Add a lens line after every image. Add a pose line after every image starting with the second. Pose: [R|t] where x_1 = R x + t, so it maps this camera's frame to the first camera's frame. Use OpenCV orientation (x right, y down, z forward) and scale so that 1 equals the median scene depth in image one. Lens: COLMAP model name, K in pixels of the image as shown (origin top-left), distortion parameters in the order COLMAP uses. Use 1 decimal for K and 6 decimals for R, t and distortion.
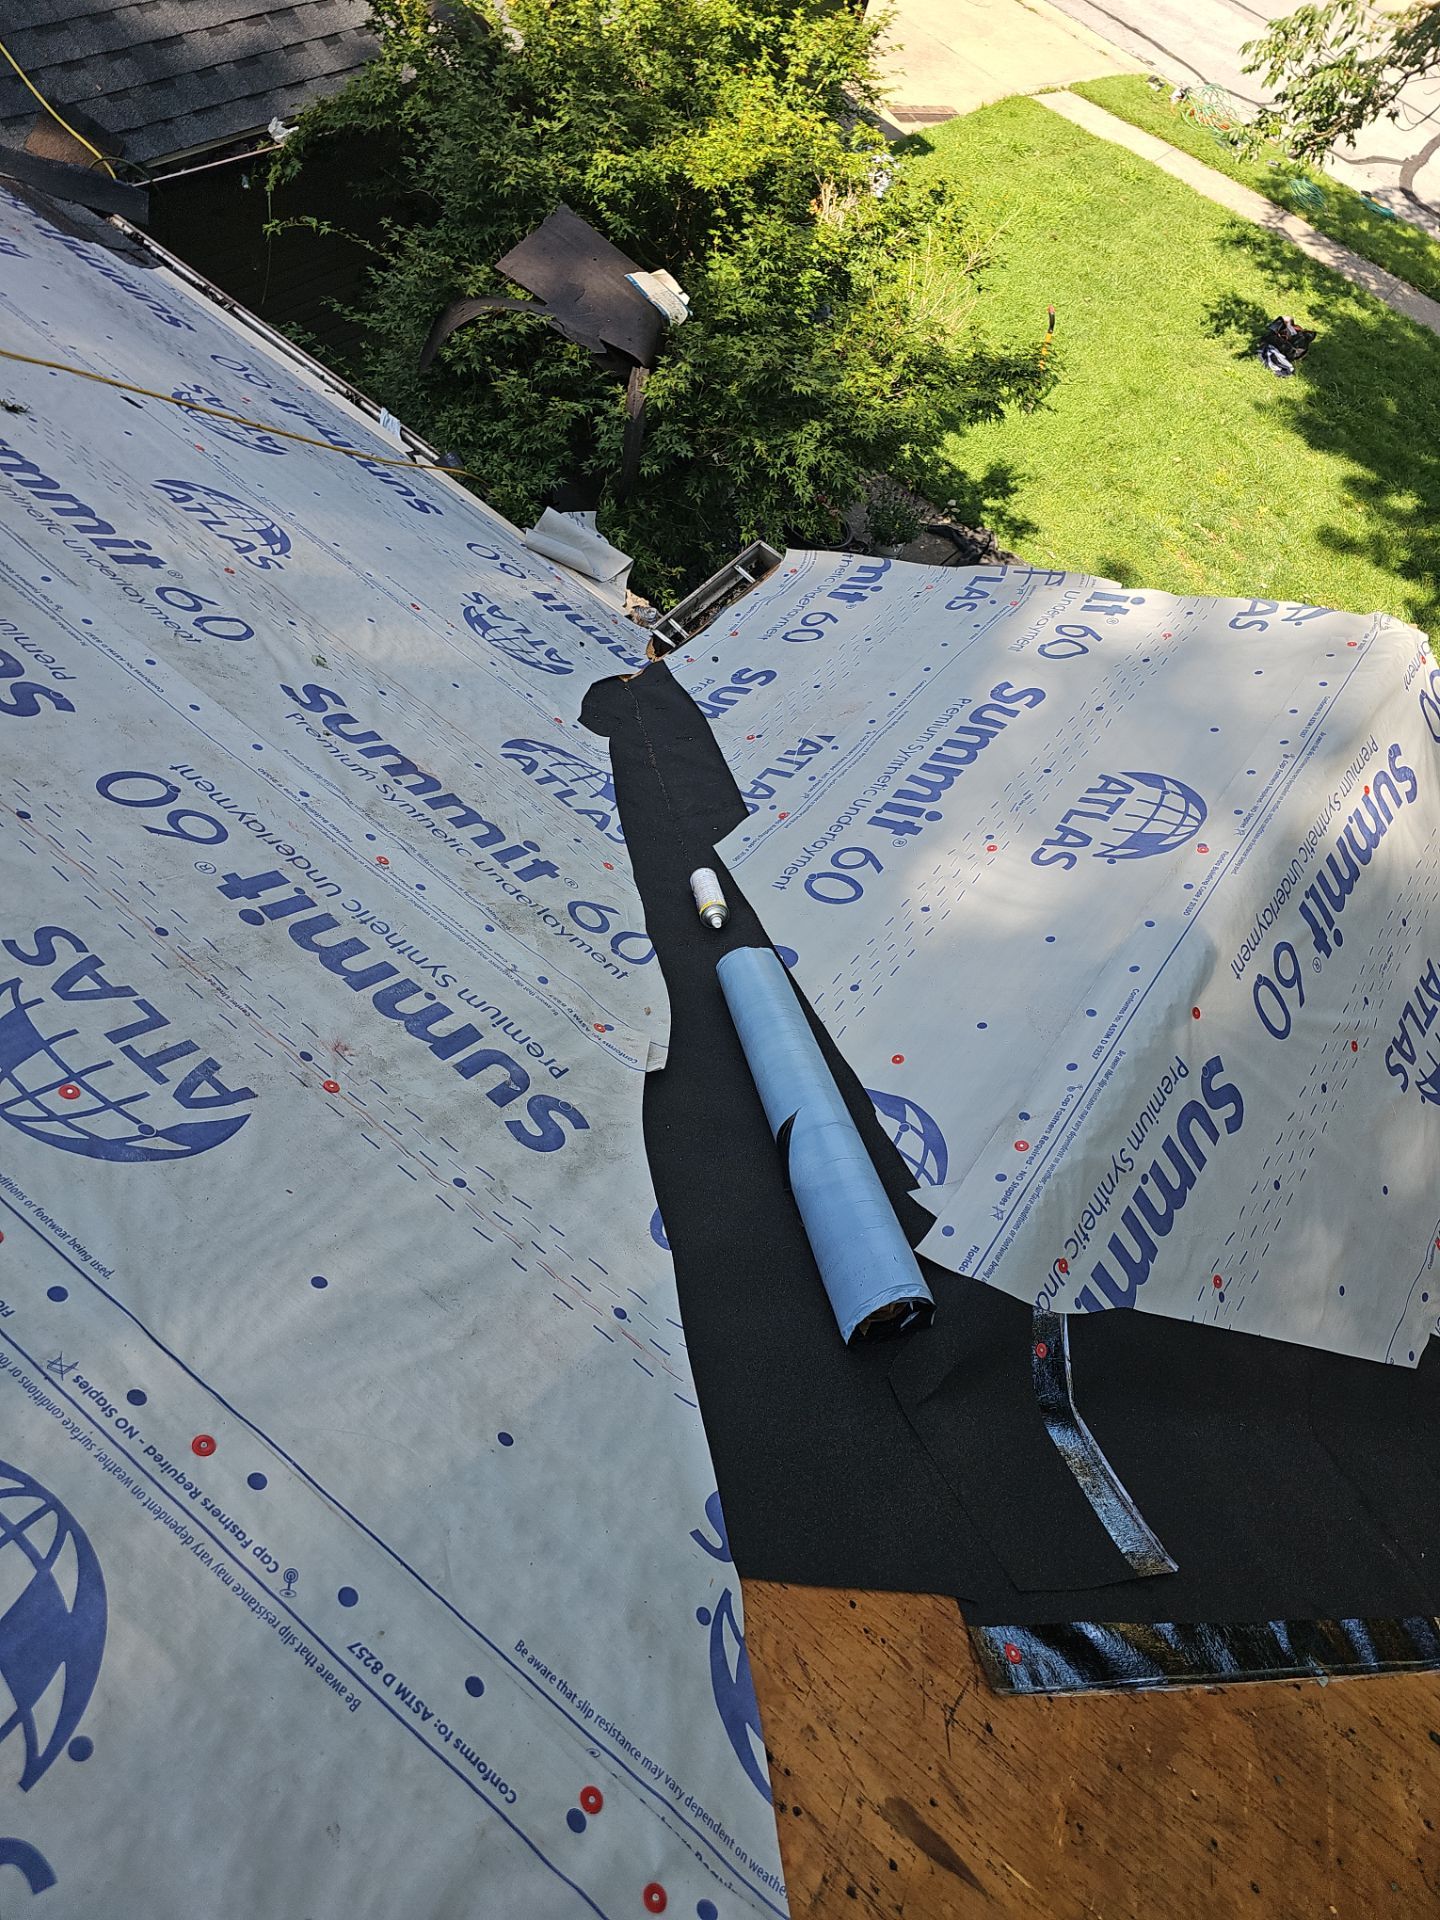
lens RADIAL K [[1331.7, 0, 720.0], [0, 1331.7, 960.0], [0, 0, 1]] dist [0.004059, -0.036462]
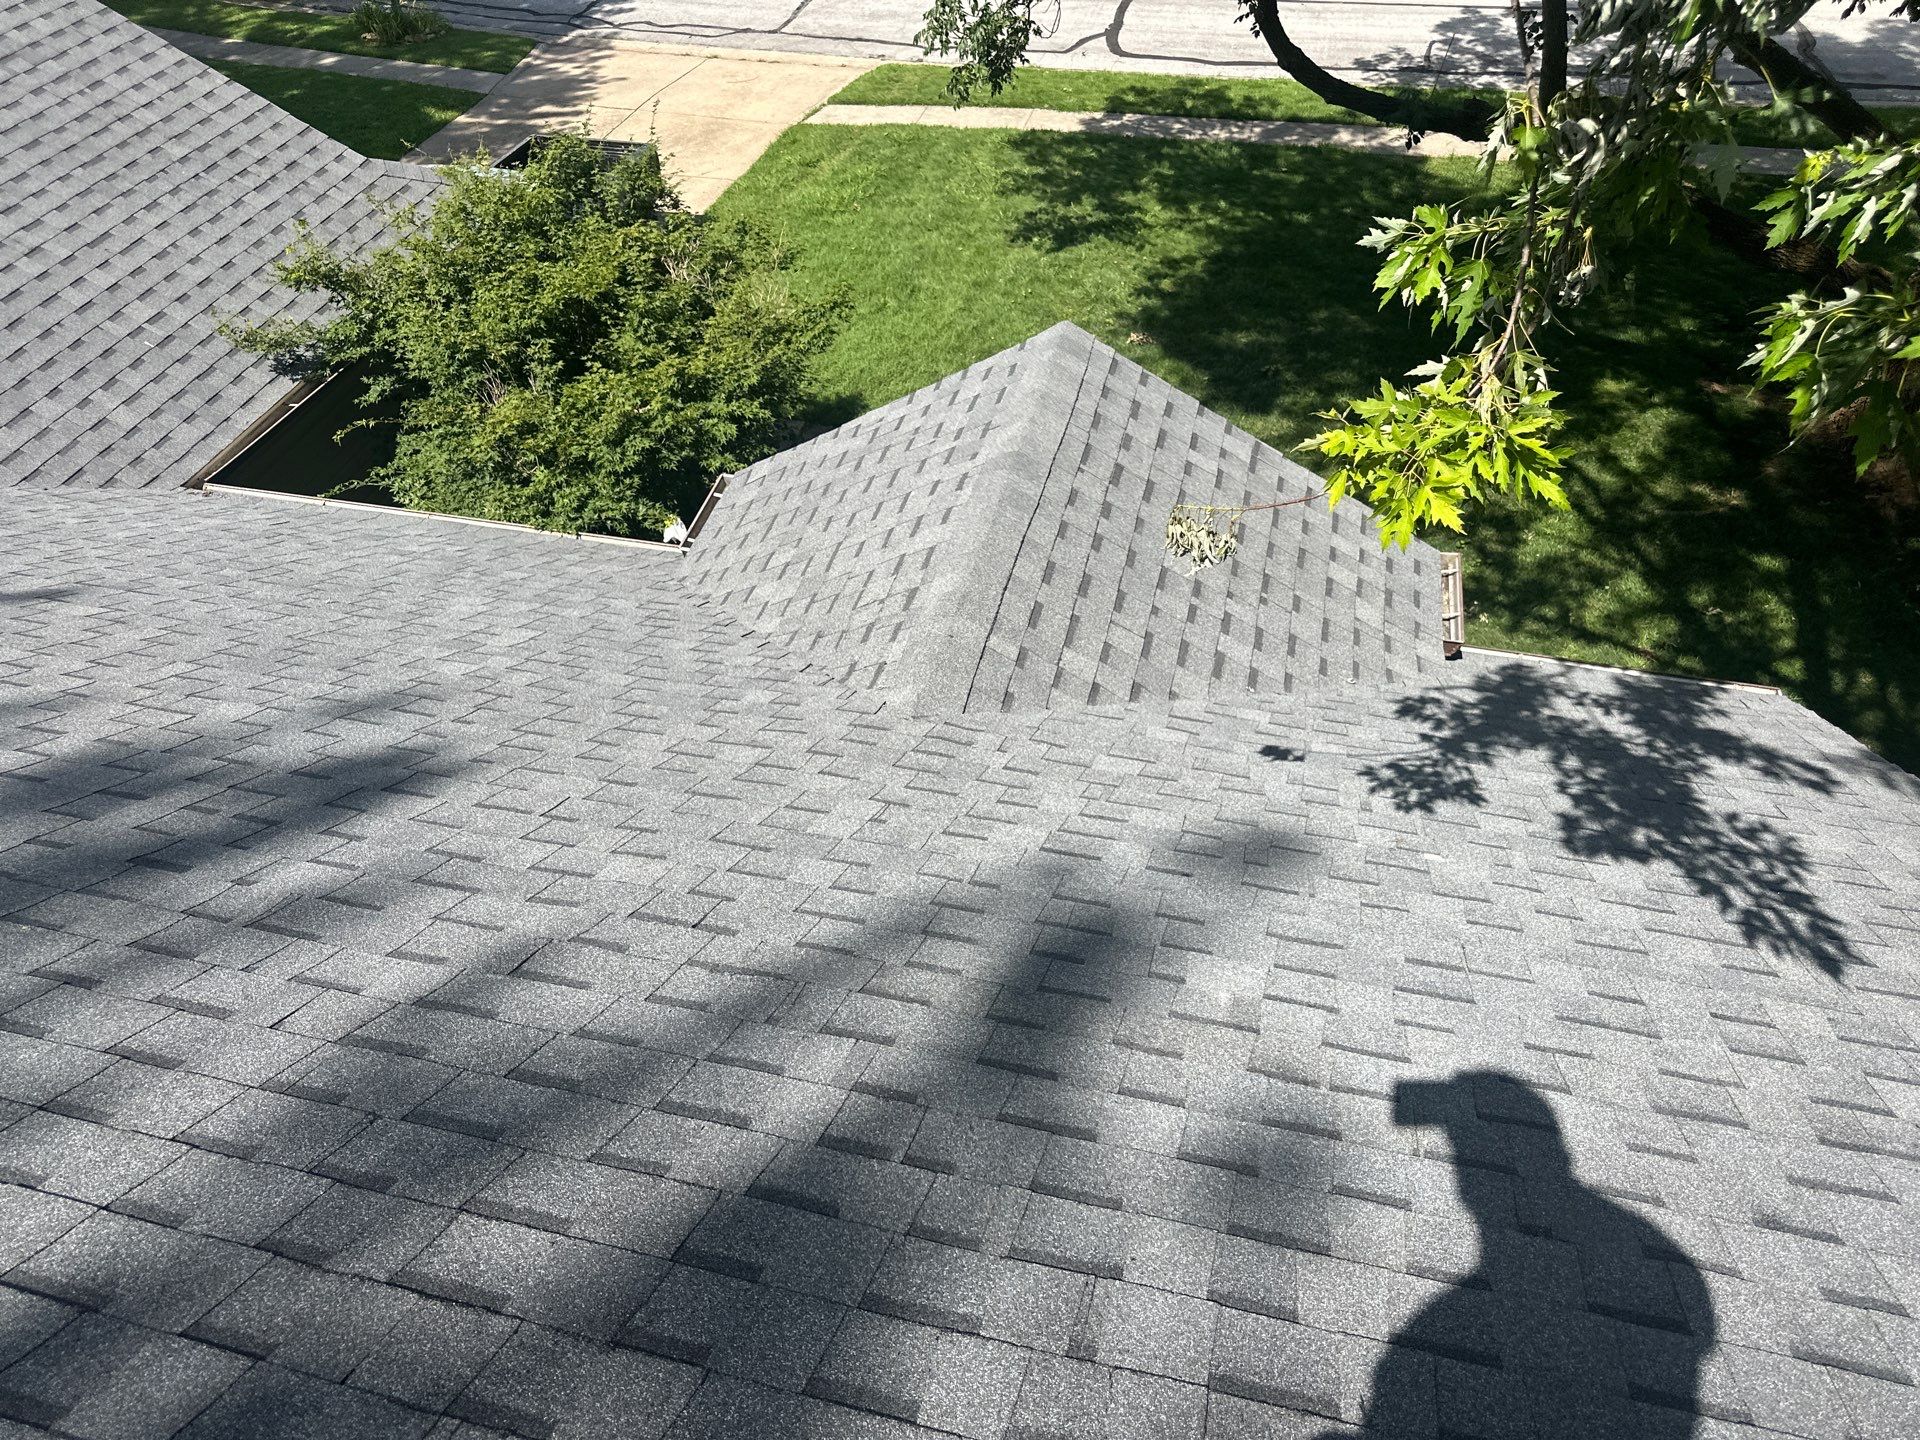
lens RADIAL K [[1331.7, 0, 960.0], [0, 1331.7, 720.0], [0, 0, 1]] dist [0.004059, -0.036462]
pose [[0.891648, -0.445656, 0.079713, 0.015517], [0.452658, 0.880699, -0.139537, 0.124794], [-0.008018, 0.160501, 0.987003, -0.213700]]
